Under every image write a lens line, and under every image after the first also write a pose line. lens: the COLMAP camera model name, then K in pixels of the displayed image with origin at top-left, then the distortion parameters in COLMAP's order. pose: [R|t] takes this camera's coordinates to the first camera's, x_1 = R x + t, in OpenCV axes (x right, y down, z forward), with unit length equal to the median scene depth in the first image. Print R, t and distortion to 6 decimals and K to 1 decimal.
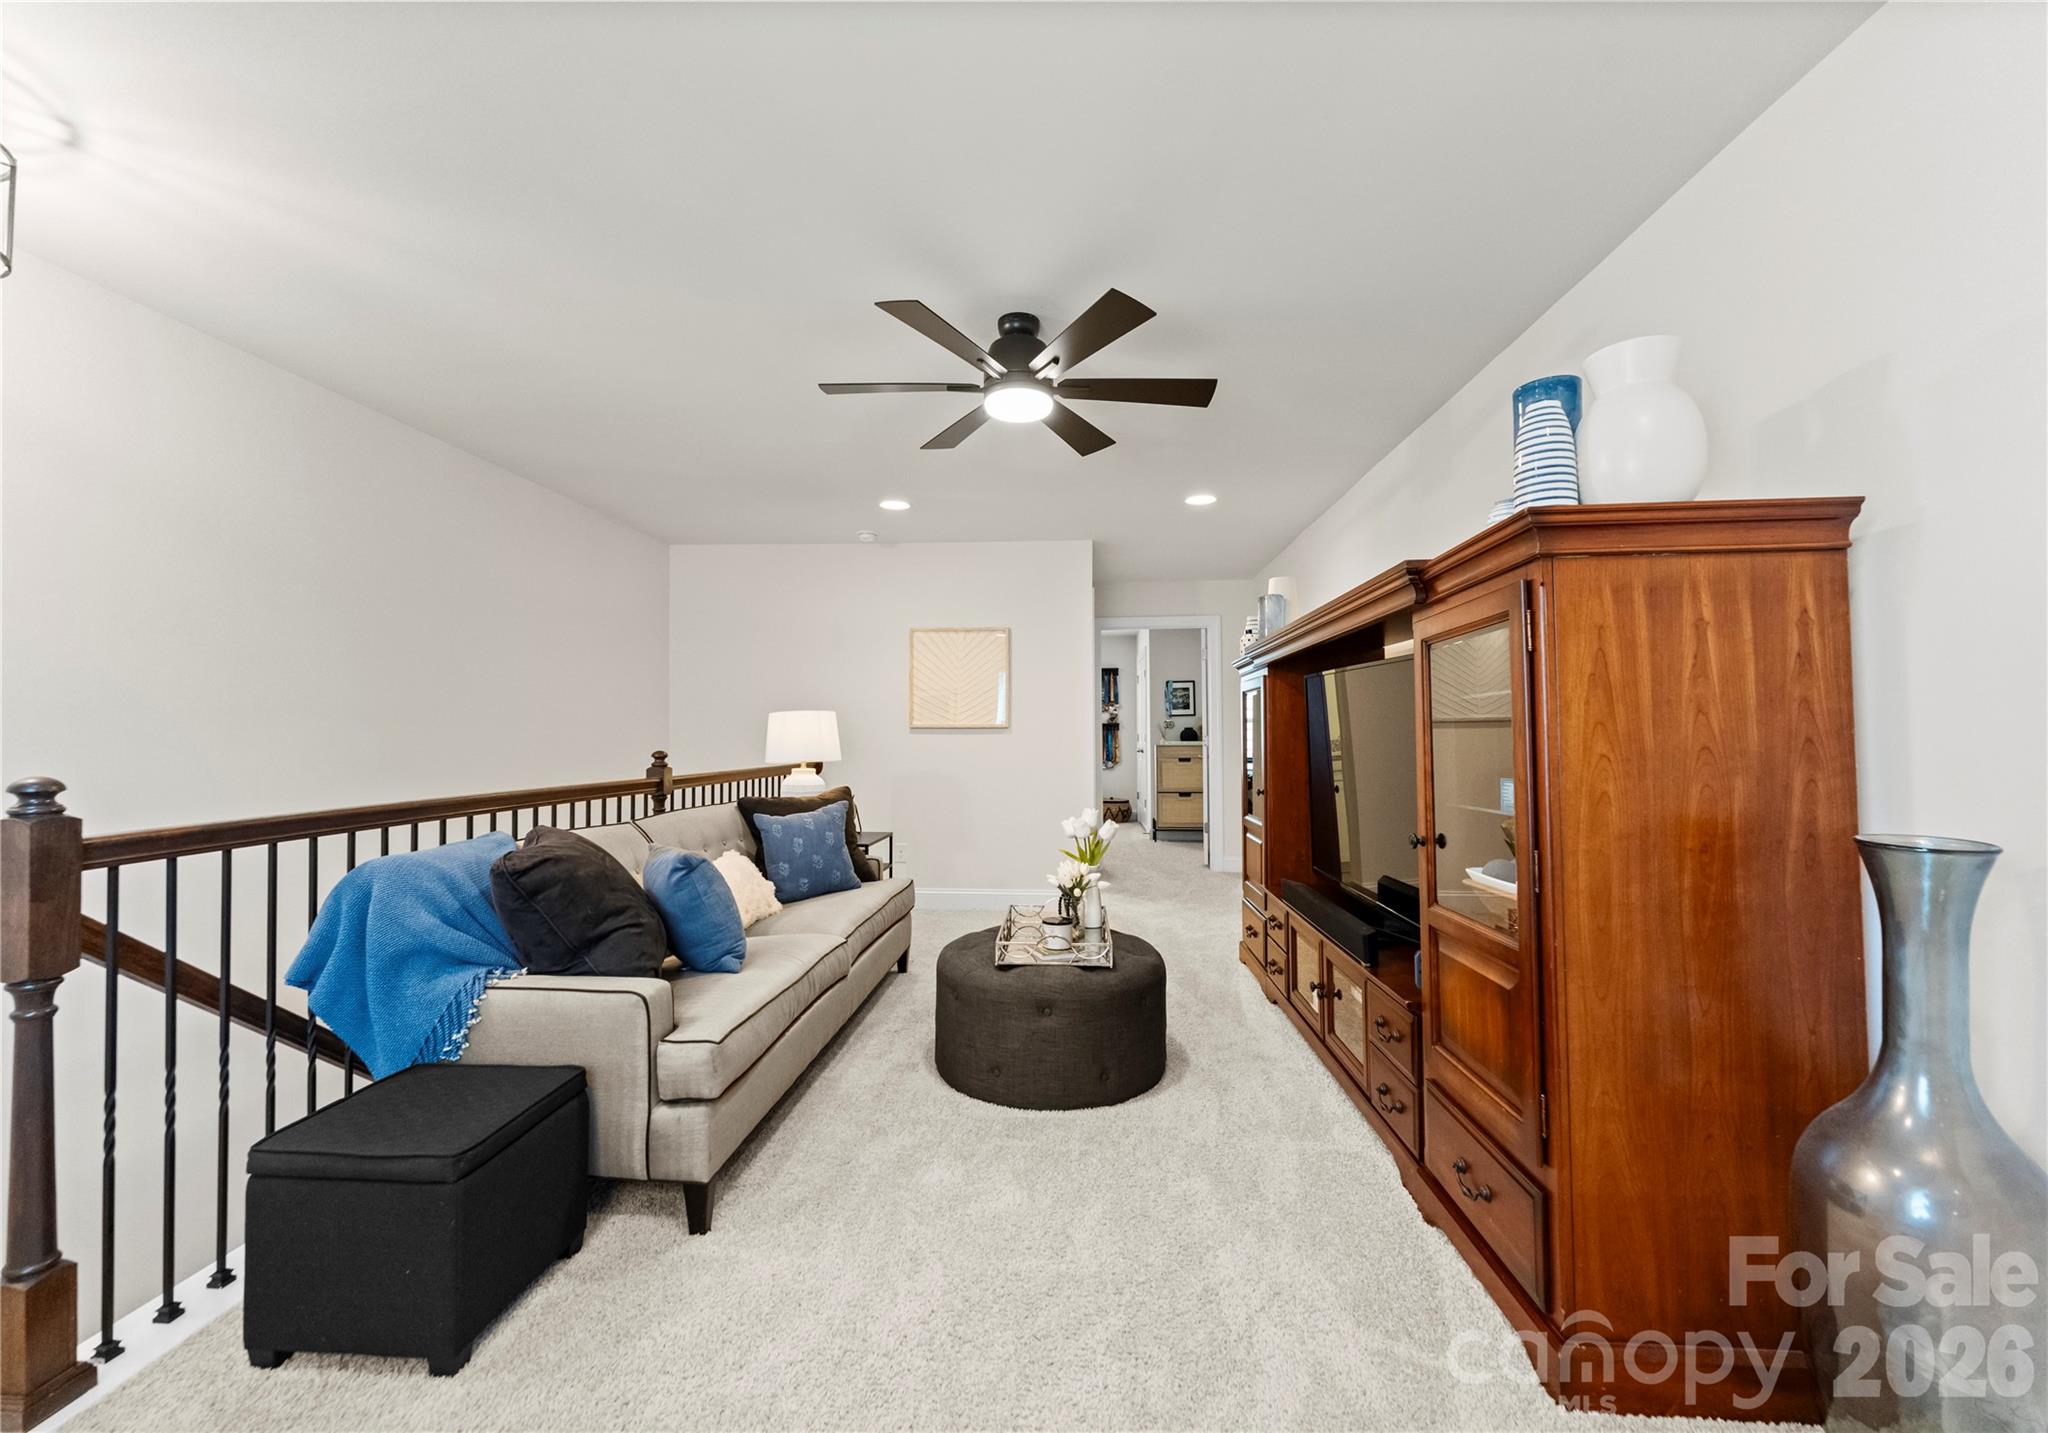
lens RADIAL K [[878.9, 0, 1032.1], [0, 878.9, 714.1], [0, 0, 1]] dist [0.000352, 0.000709]
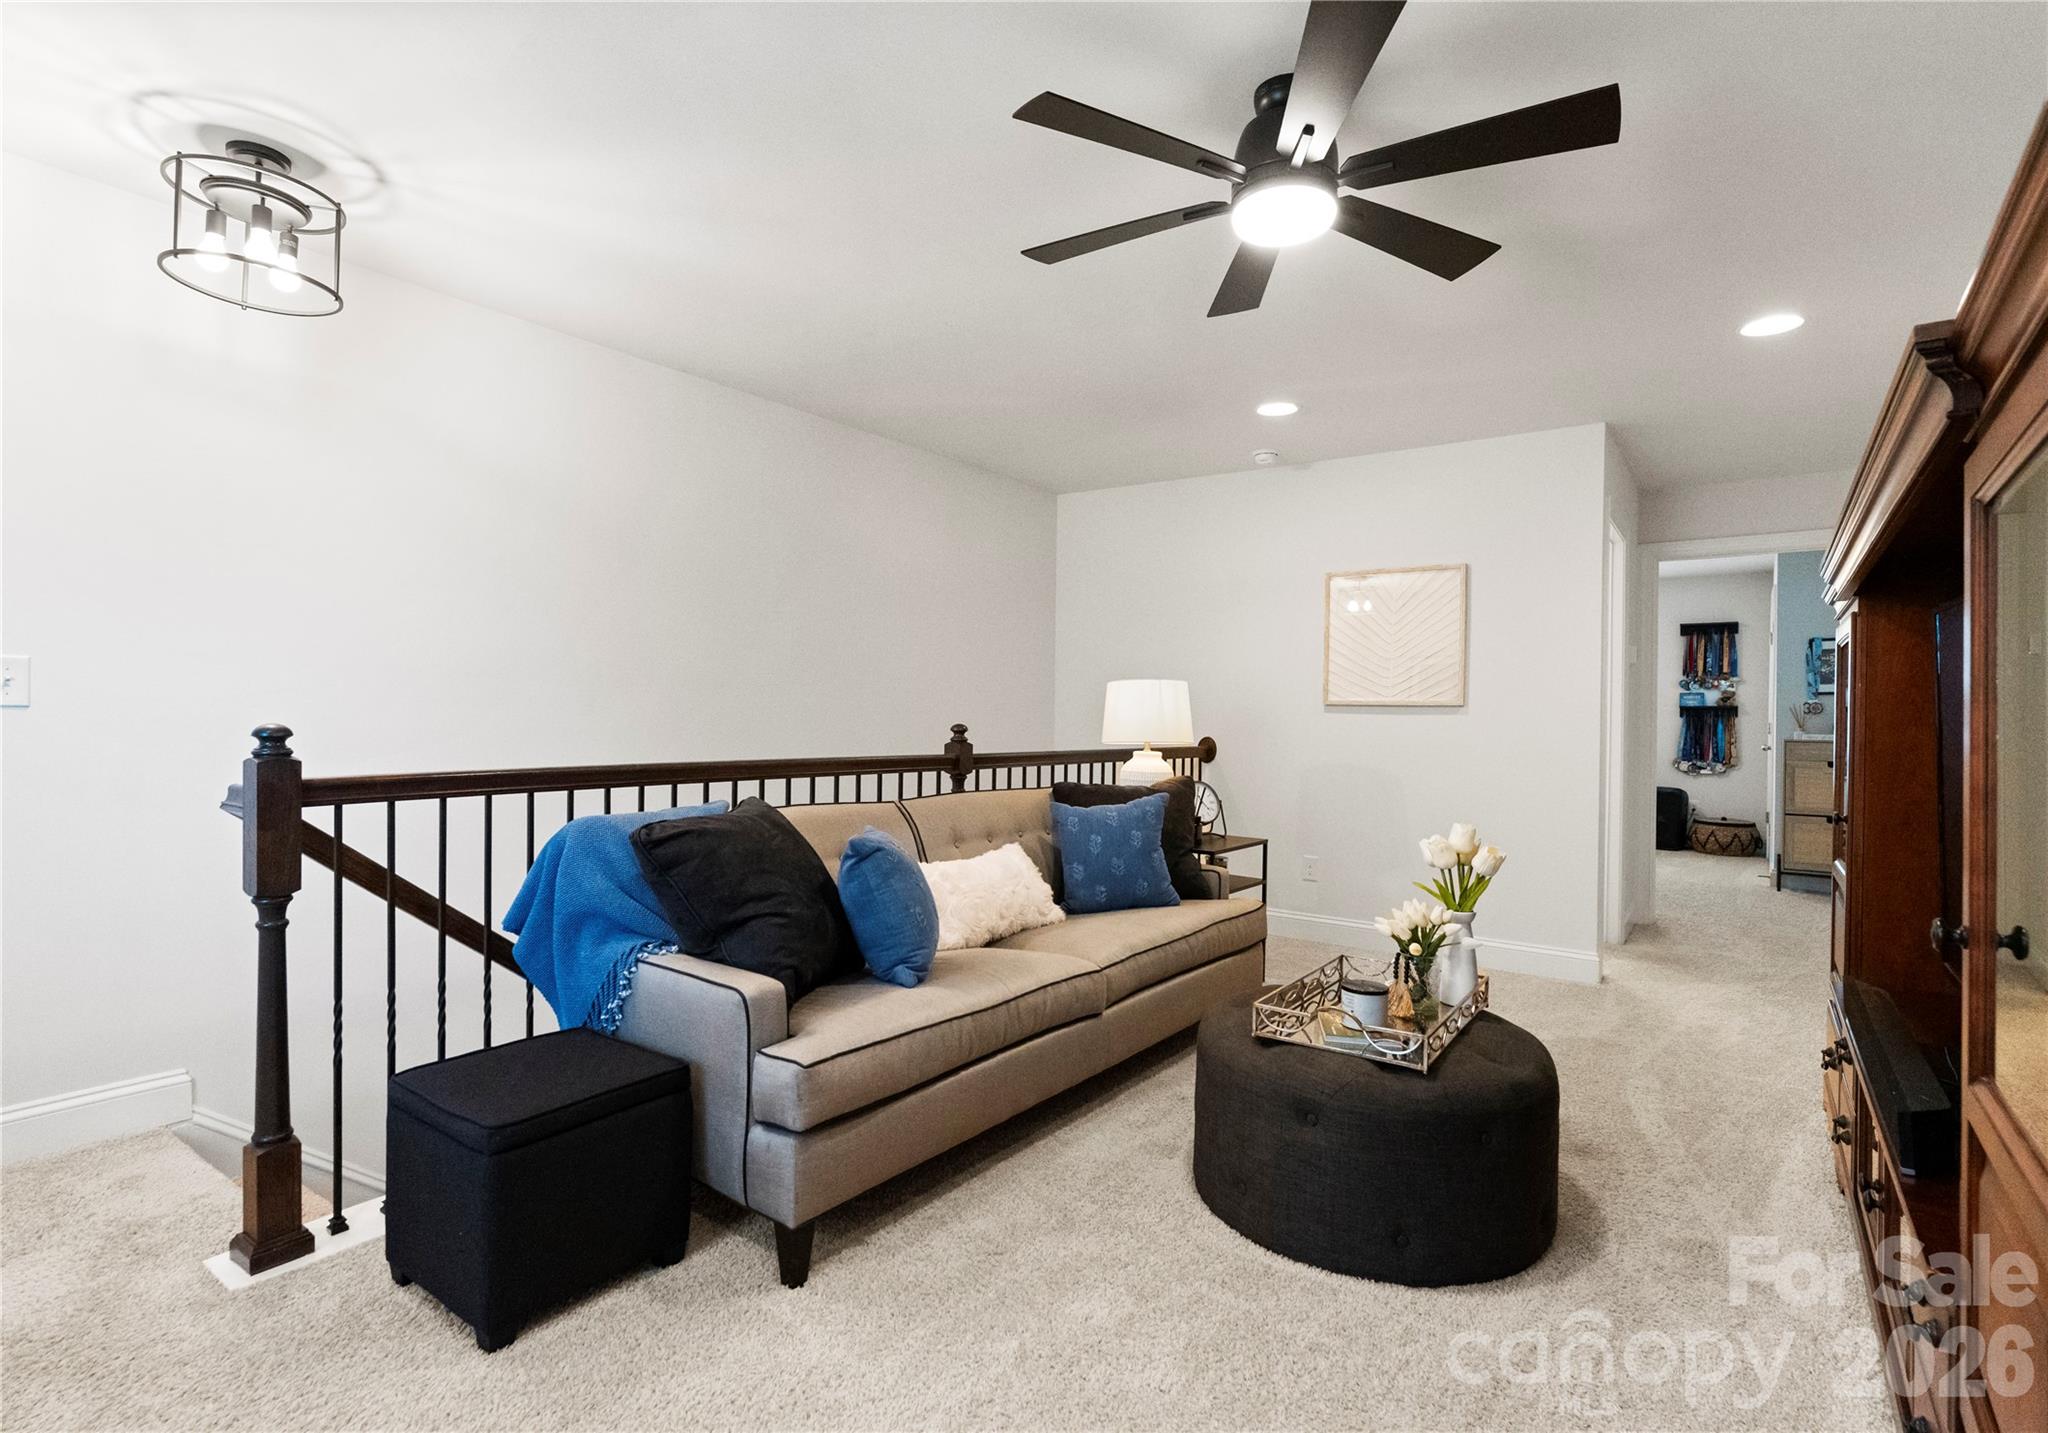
lens RADIAL K [[1029.5, 0, 1022.5], [0, 1029.5, 716.3], [0, 0, 1]] dist [-0.005456, -0.000362]
pose [[0.838223, 0.015117, -0.545118, 0.259644], [-0.004488, 0.999773, 0.020824, 0.016856], [0.545309, -0.015009, 0.838101, 0.231836]]
